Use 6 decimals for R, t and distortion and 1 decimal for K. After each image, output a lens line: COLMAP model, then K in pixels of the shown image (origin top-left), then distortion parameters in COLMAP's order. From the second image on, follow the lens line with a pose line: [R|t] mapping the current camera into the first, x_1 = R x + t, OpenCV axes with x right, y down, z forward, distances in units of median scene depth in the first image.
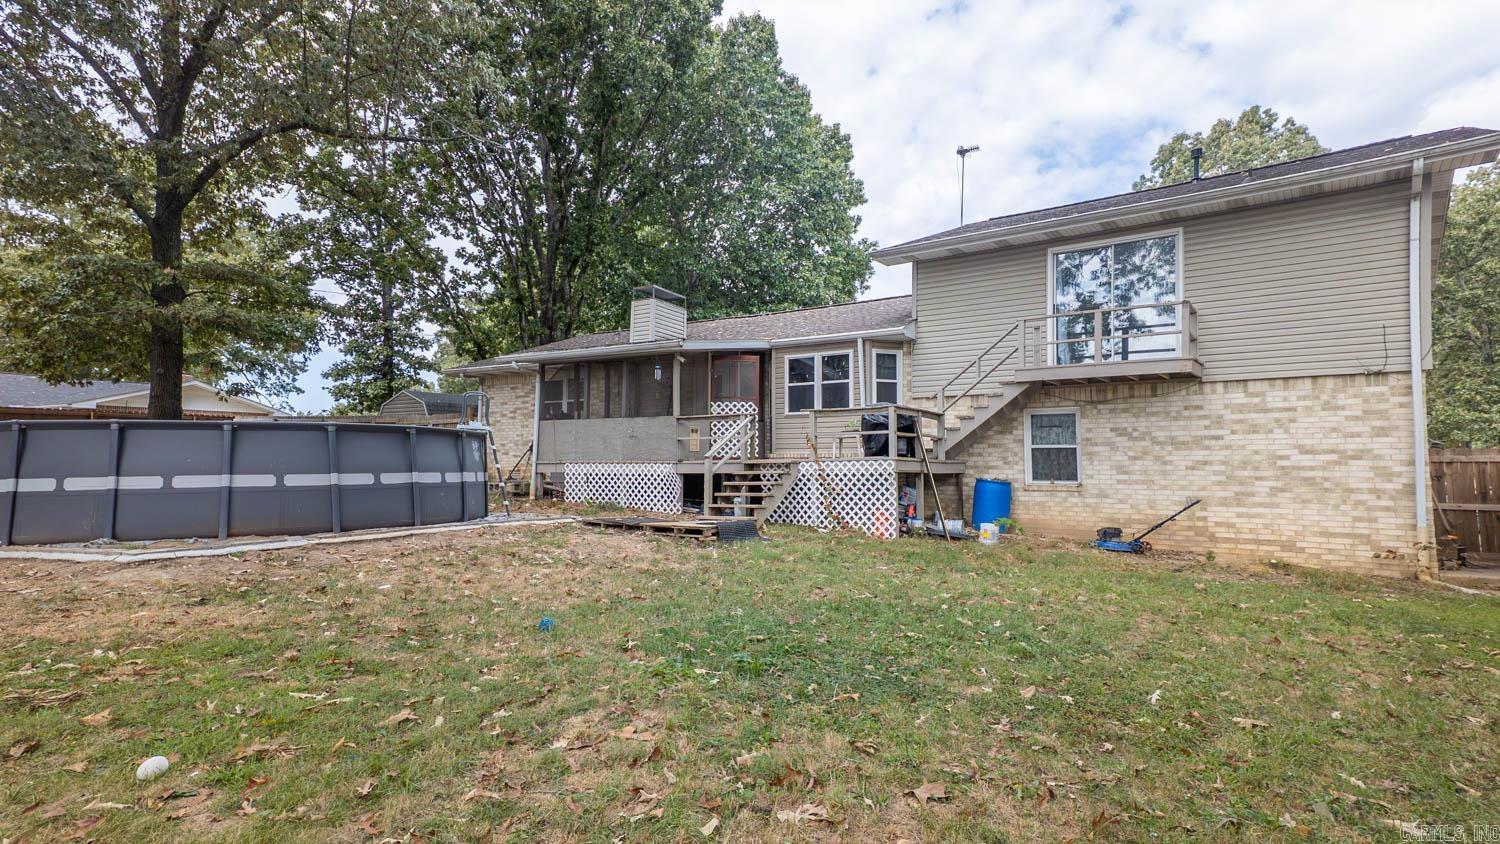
lens RADIAL K [[838.2, 0, 747.2], [0, 838.2, 427.1], [0, 0, 1]] dist [0.209470, -0.001536]
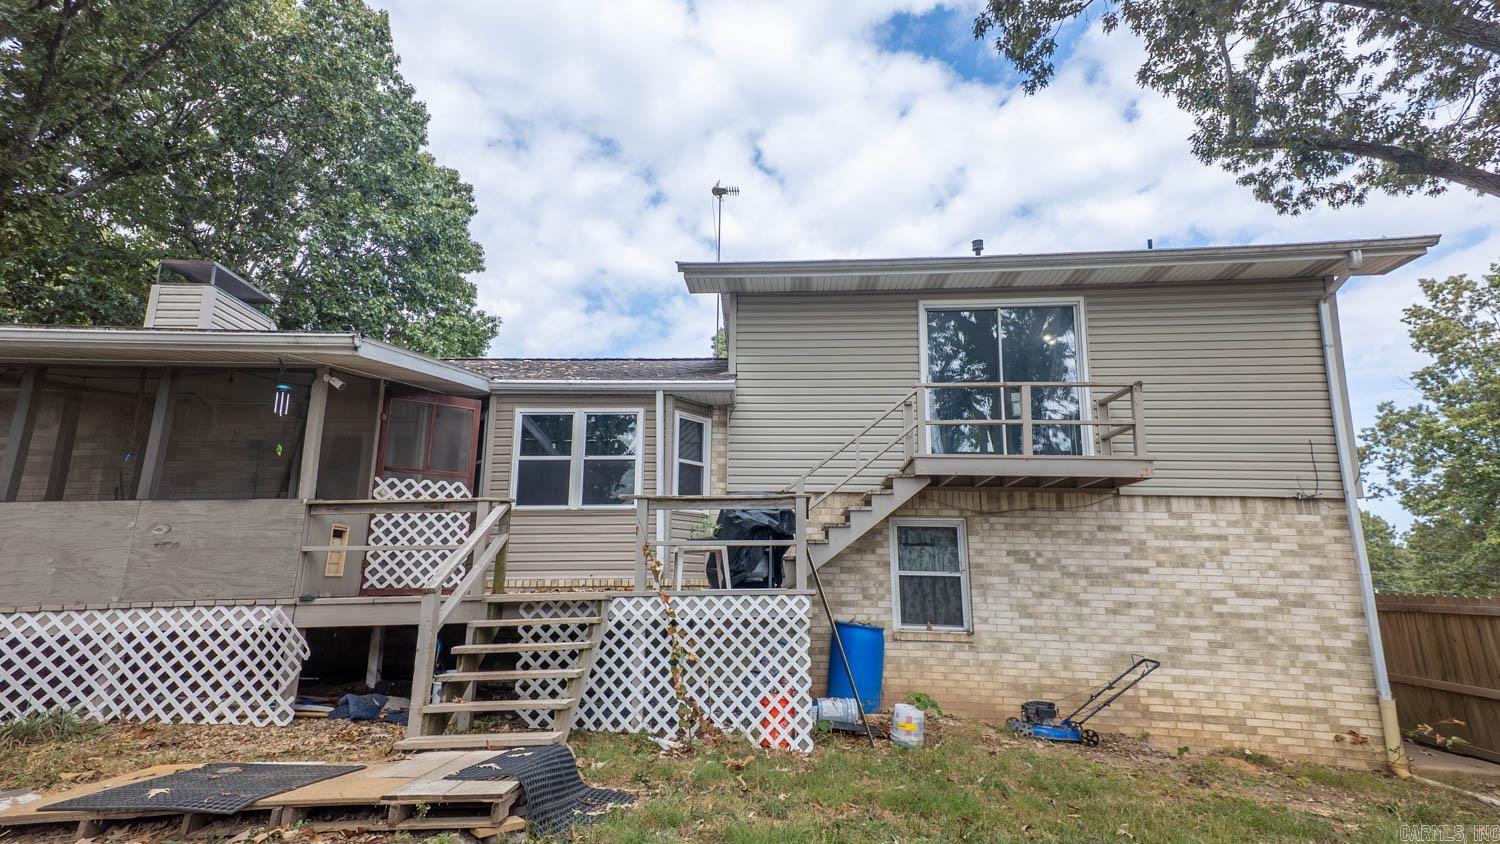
lens RADIAL K [[838.2, 0, 747.2], [0, 838.2, 427.1], [0, 0, 1]] dist [0.209470, -0.001536]
pose [[0.858909, 0.104594, 0.501333, -0.141130], [-0.032871, 0.988163, -0.149845, 0.014246], [-0.511072, 0.112224, 0.852180, 0.520866]]
